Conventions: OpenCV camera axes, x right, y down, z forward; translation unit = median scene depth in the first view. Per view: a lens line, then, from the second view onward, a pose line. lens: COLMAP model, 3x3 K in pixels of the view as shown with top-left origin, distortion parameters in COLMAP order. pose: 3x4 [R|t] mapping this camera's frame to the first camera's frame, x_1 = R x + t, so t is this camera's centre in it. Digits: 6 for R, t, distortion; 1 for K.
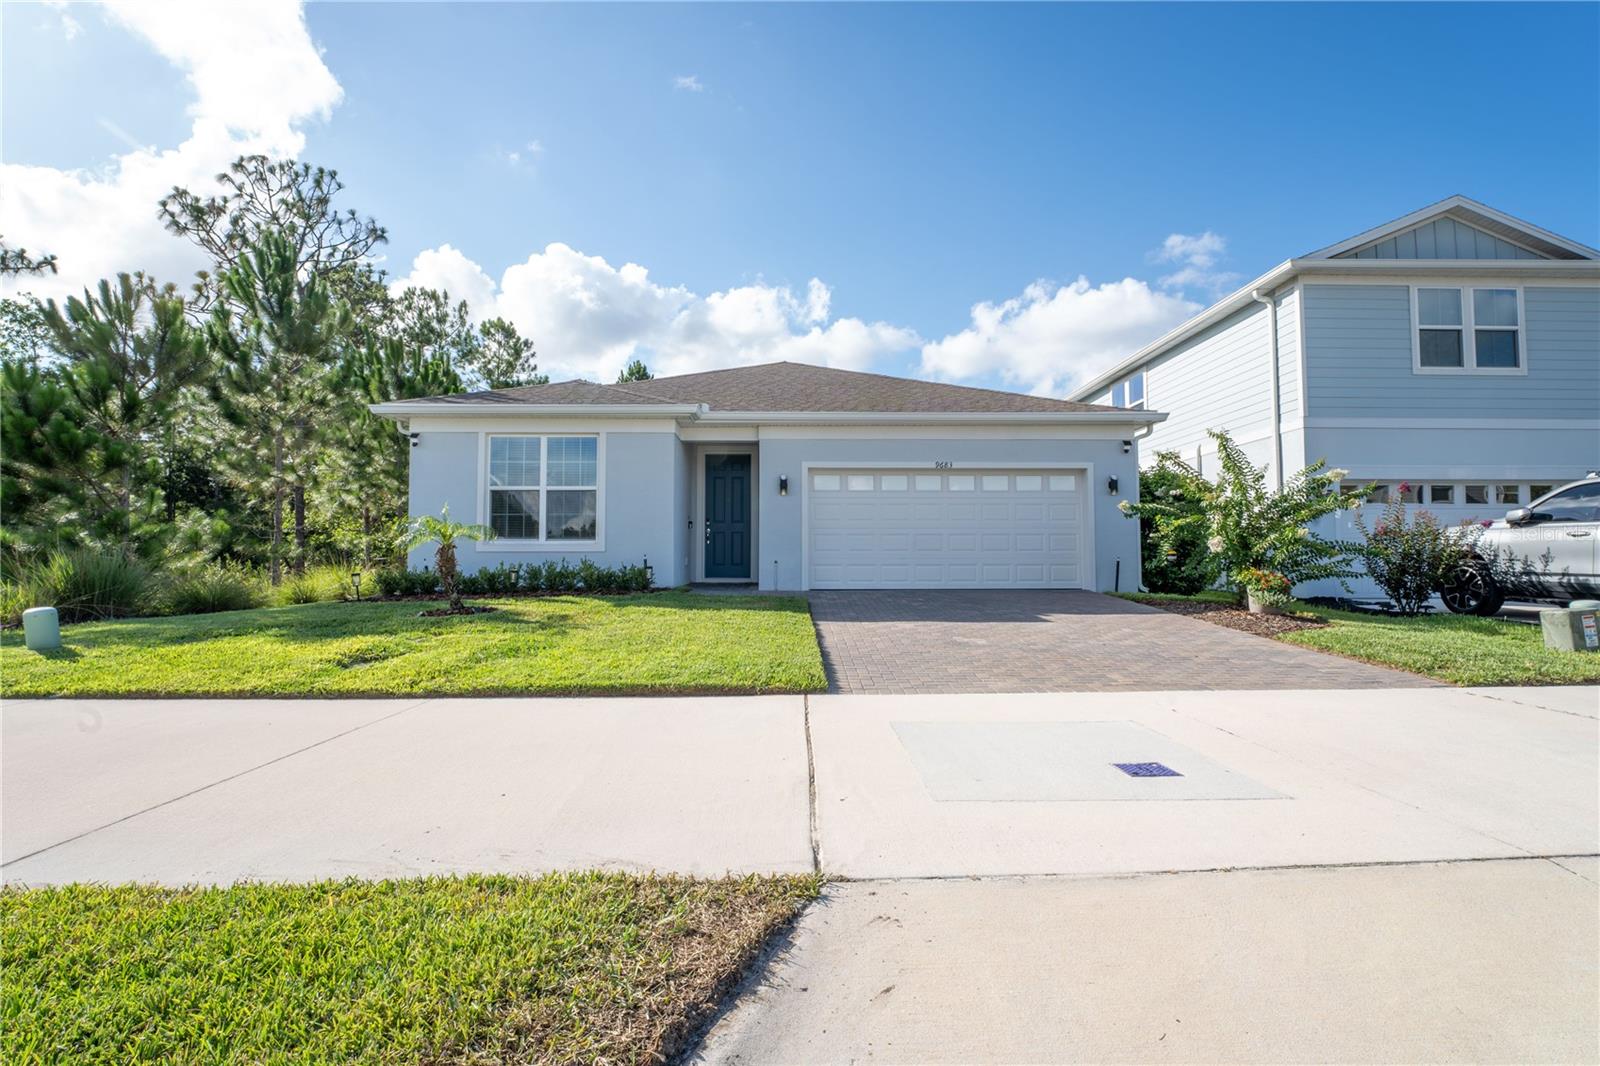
lens RADIAL K [[741.3, 0, 804.1], [0, 741.3, 537.4], [0, 0, 1]] dist [0.000128, 0.000155]
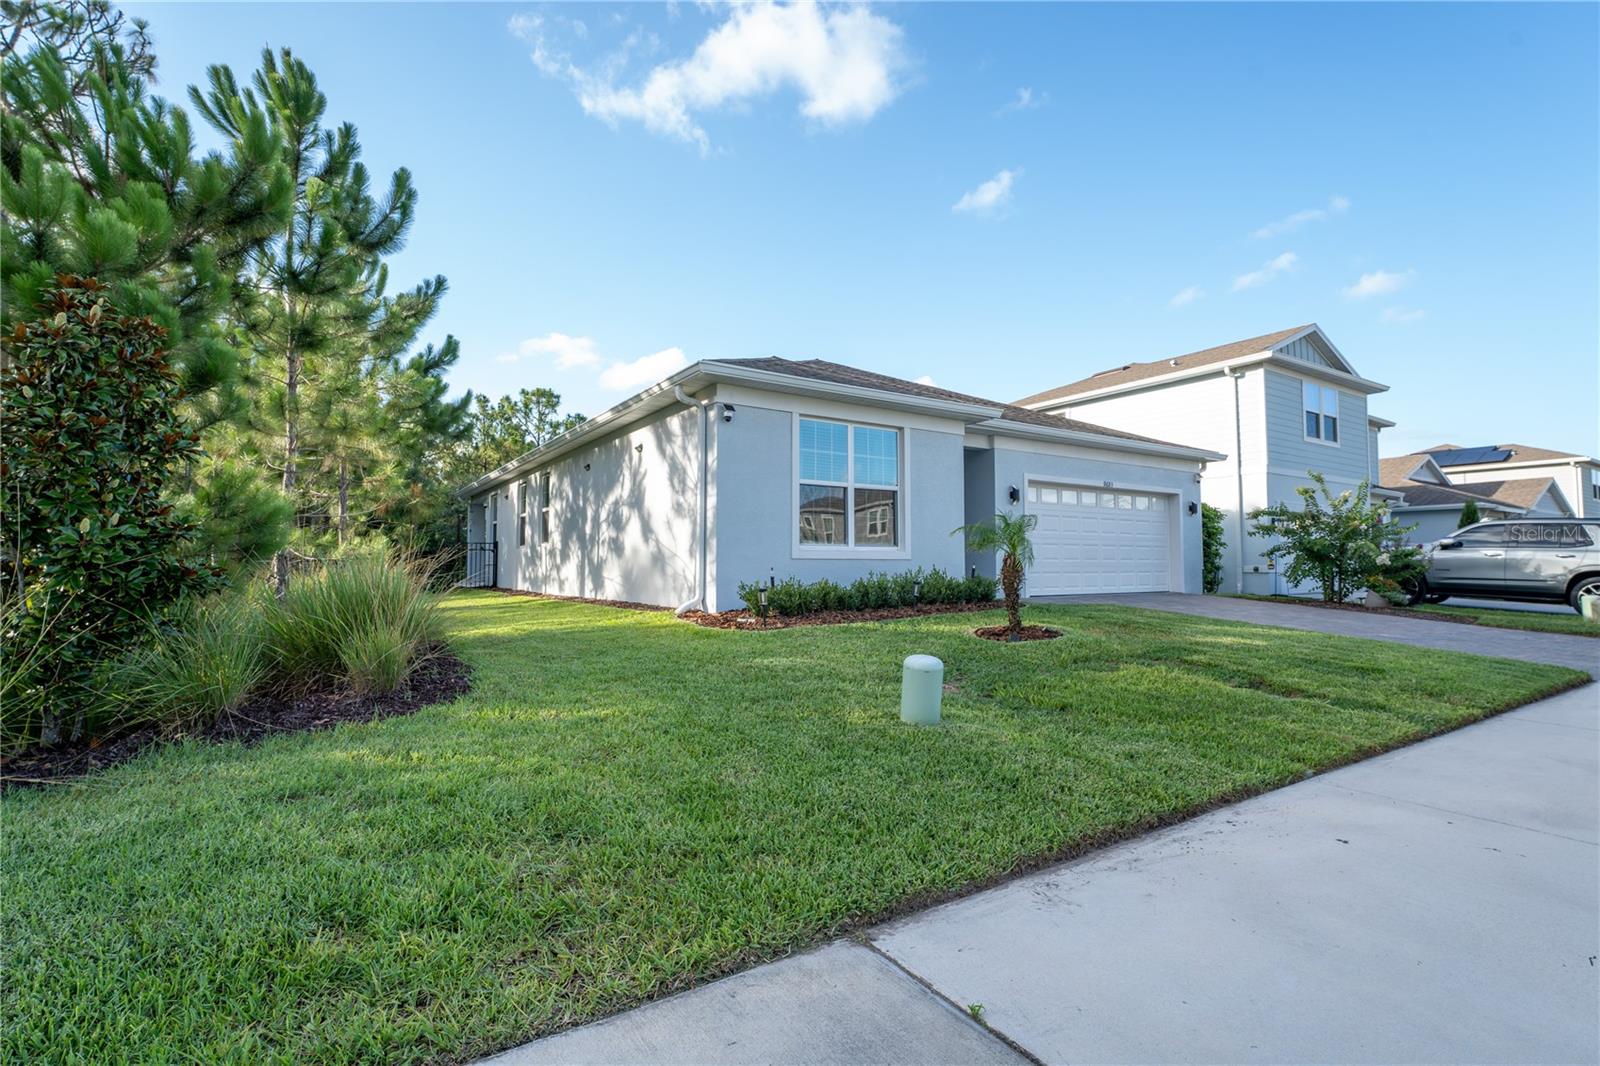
lens RADIAL K [[741.3, 0, 804.1], [0, 741.3, 537.4], [0, 0, 1]] dist [0.000128, 0.000155]
pose [[0.852148, 0.020464, 0.522901, -0.823905], [-0.028055, 0.999585, 0.006602, -0.009575], [-0.522549, -0.020296, 0.852368, 0.268547]]
